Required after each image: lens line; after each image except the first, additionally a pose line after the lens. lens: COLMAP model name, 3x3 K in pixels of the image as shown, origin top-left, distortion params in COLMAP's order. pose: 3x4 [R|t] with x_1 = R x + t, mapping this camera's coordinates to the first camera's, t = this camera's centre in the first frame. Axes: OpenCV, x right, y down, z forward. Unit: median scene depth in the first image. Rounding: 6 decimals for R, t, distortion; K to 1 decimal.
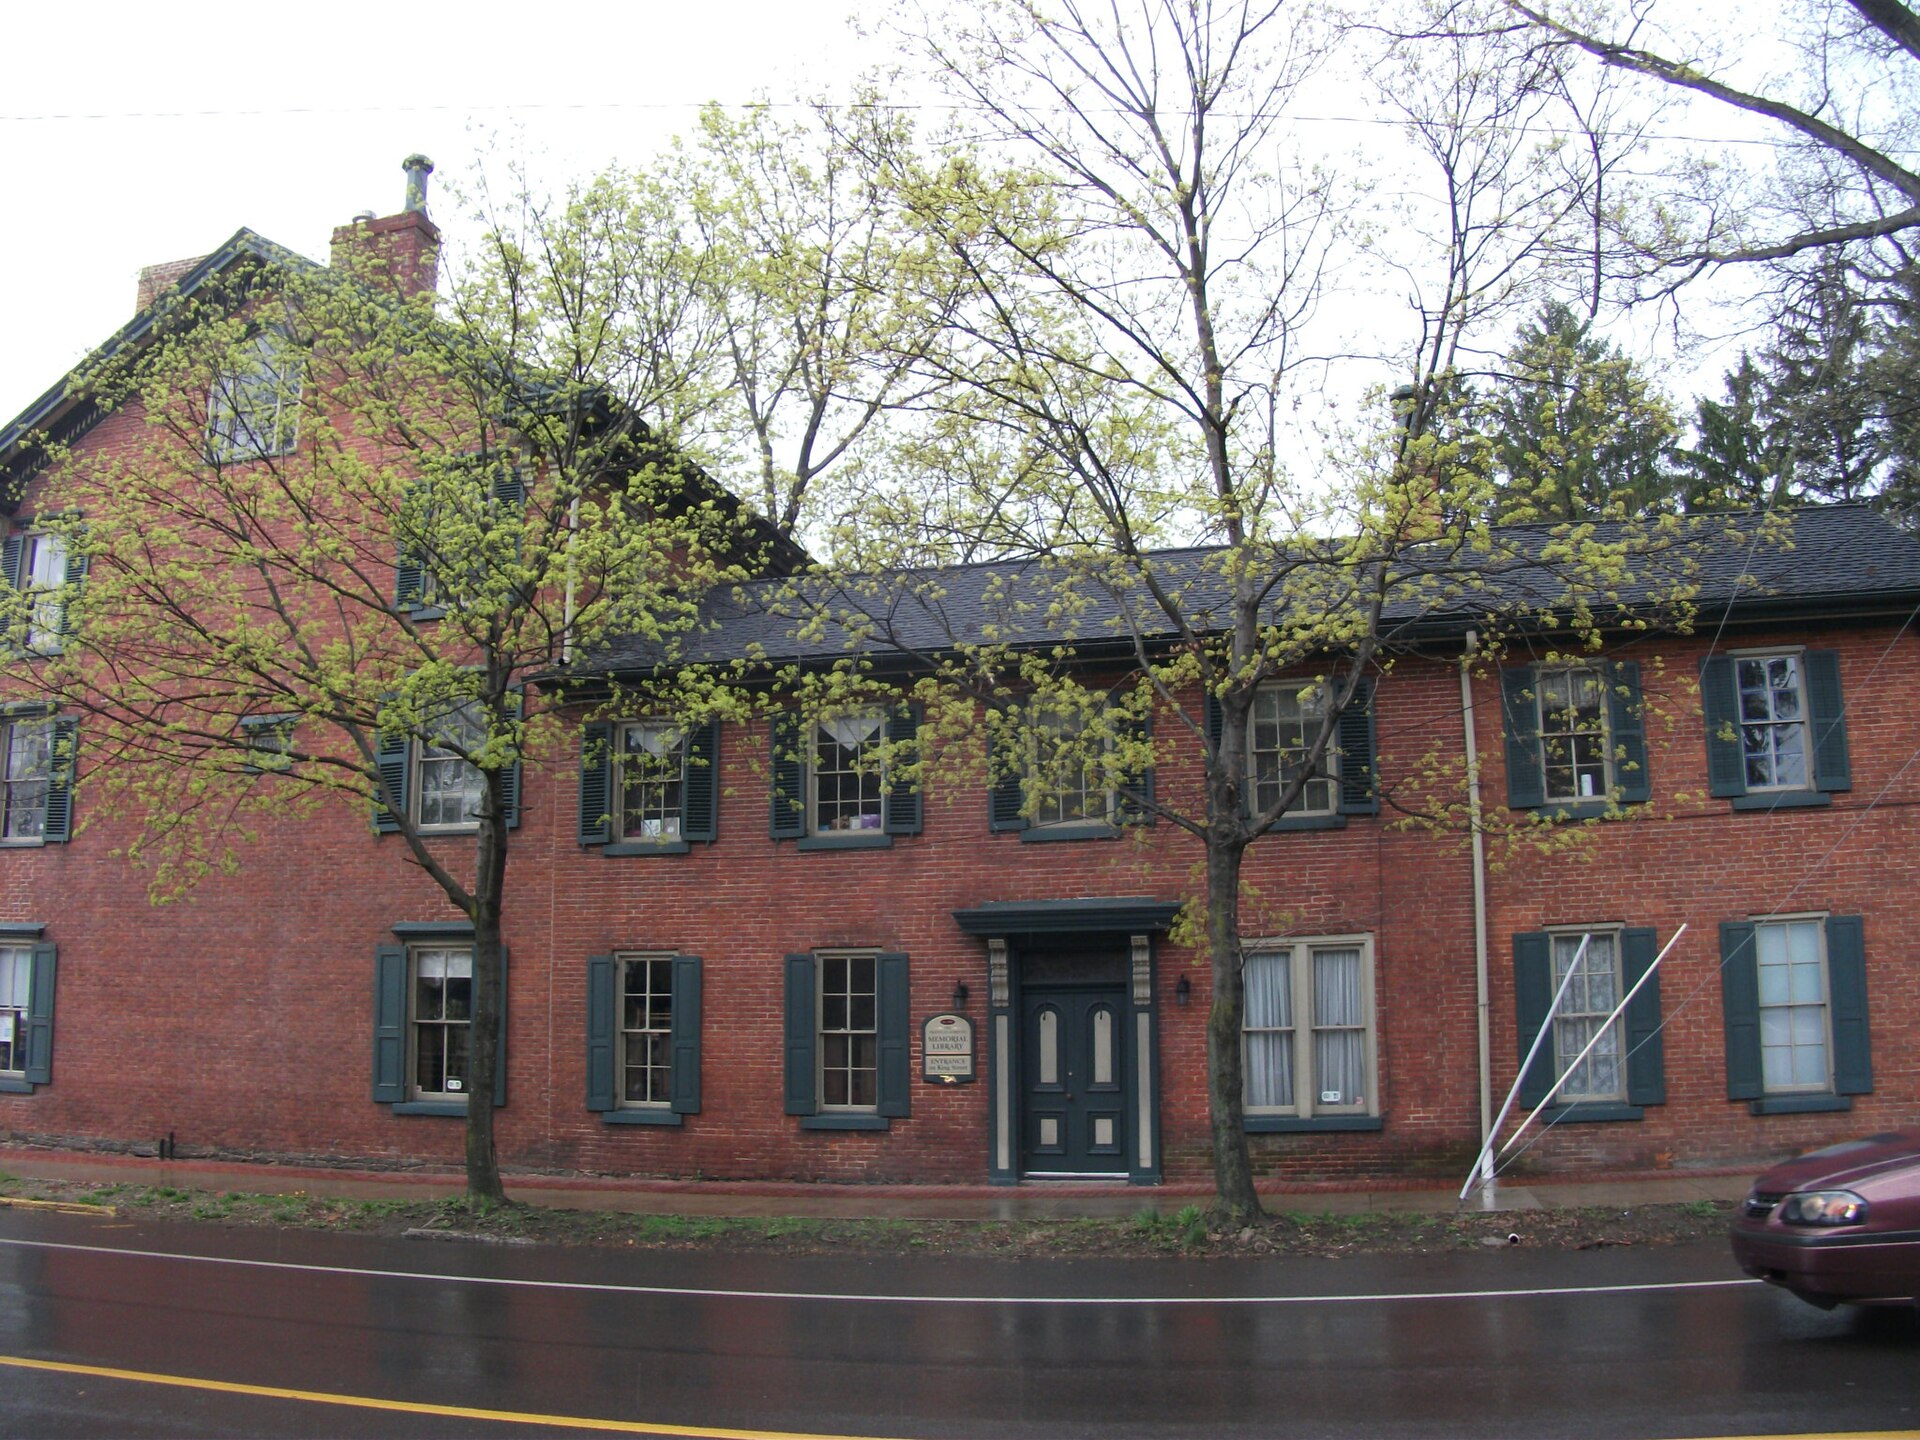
lens RADIAL K [[1633.9, 0, 960.0], [0, 1633.9, 720.0], [0, 0, 1]] dist [-0.246876, 0.128544]
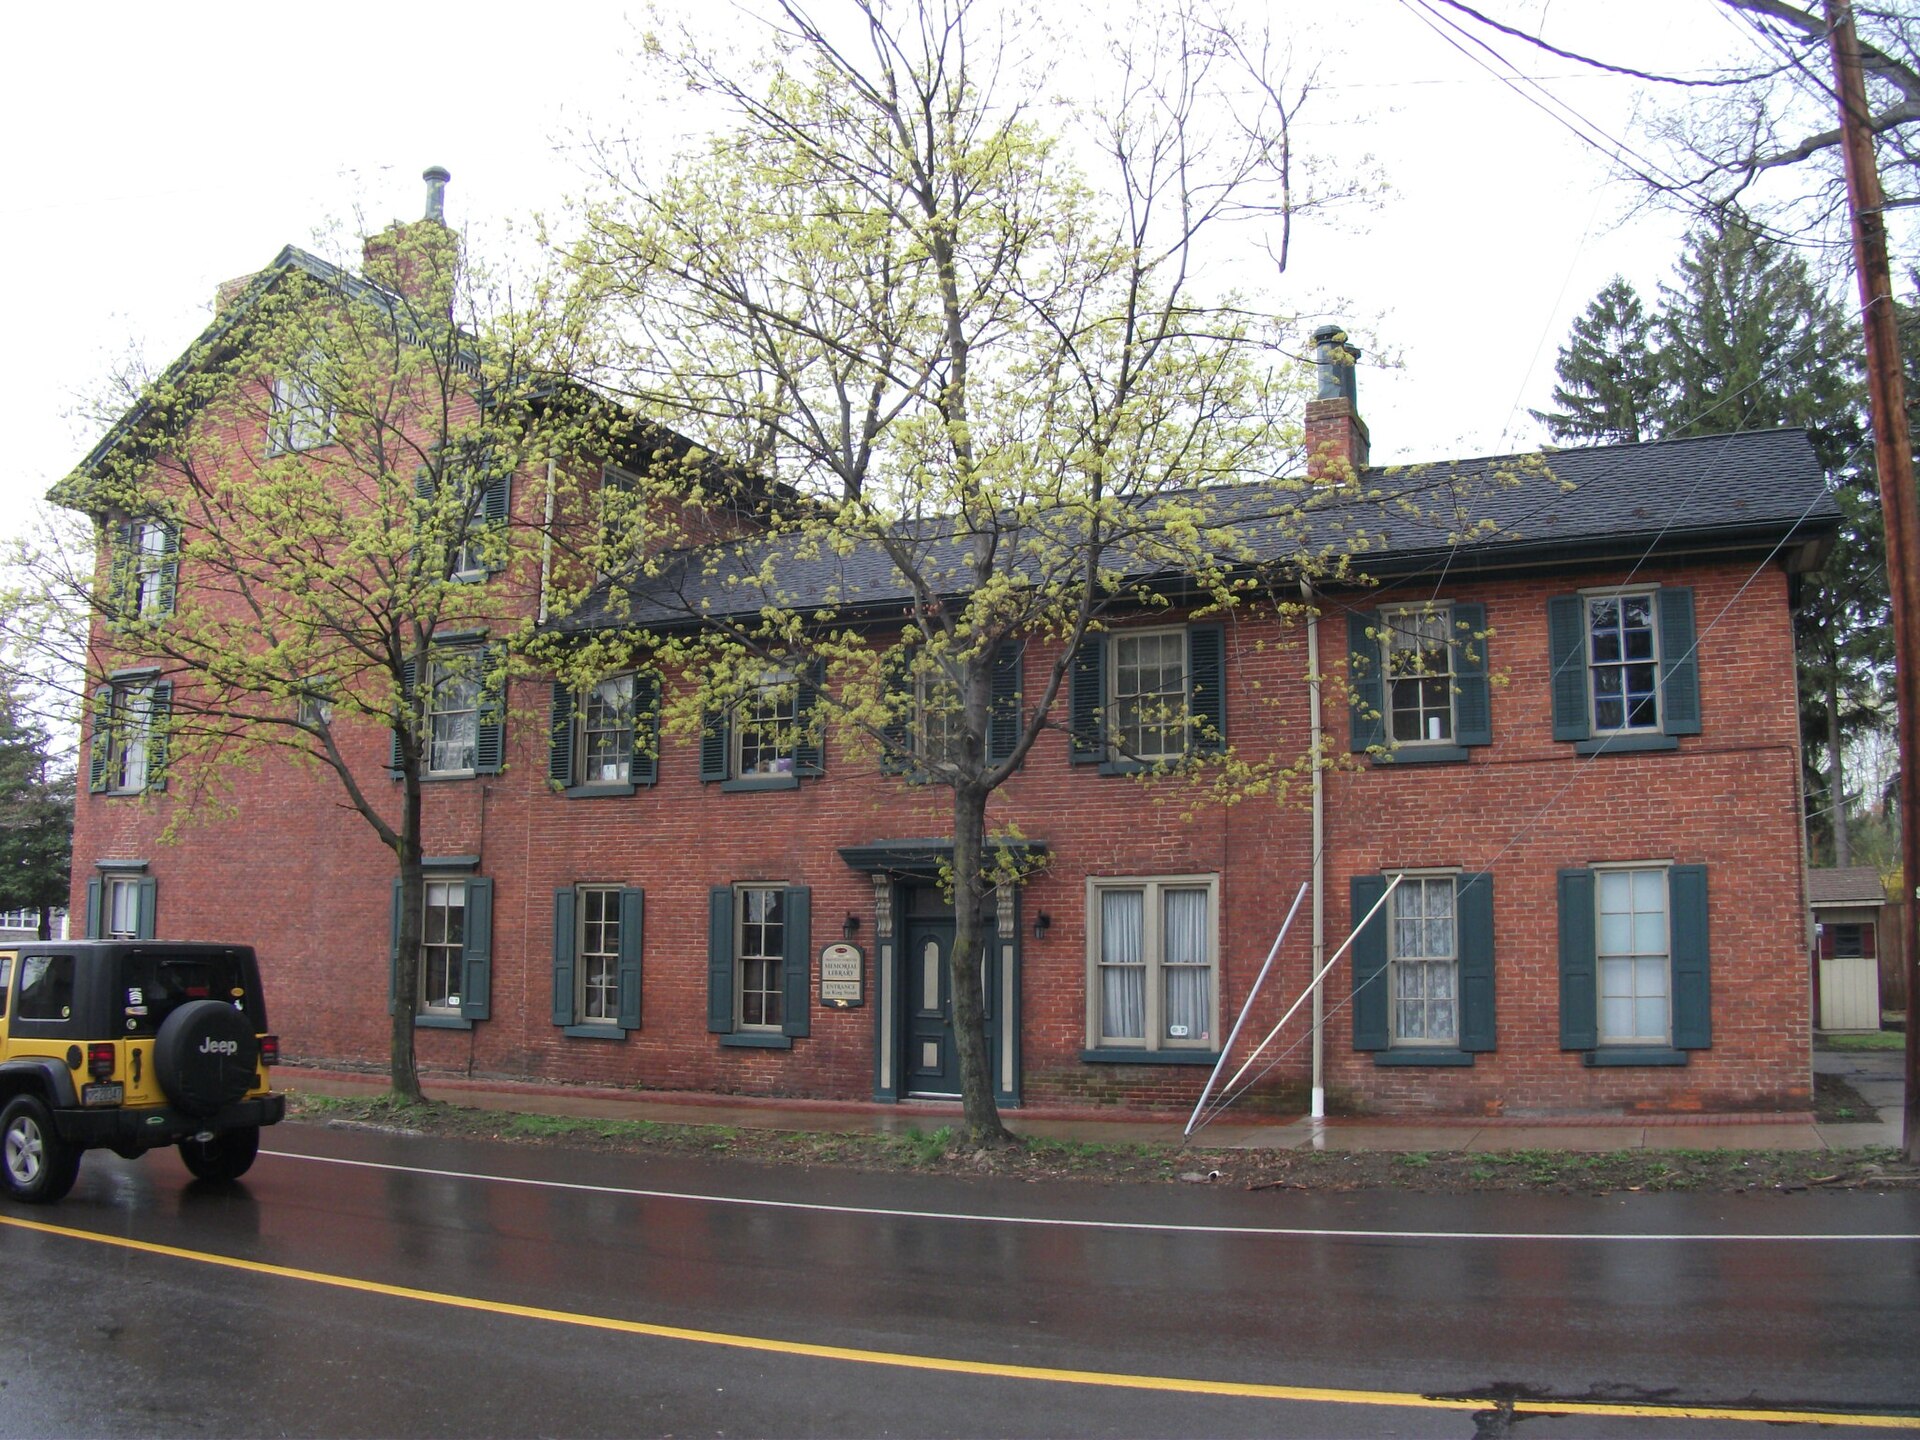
lens RADIAL K [[1633.9, 0, 960.0], [0, 1633.9, 720.0], [0, 0, 1]] dist [-0.246876, 0.128544]
pose [[0.981842, -0.012622, -0.189280, 0.283432], [0.021362, 0.998794, 0.044207, -0.014294], [0.188493, -0.047447, 0.980928, -0.044361]]
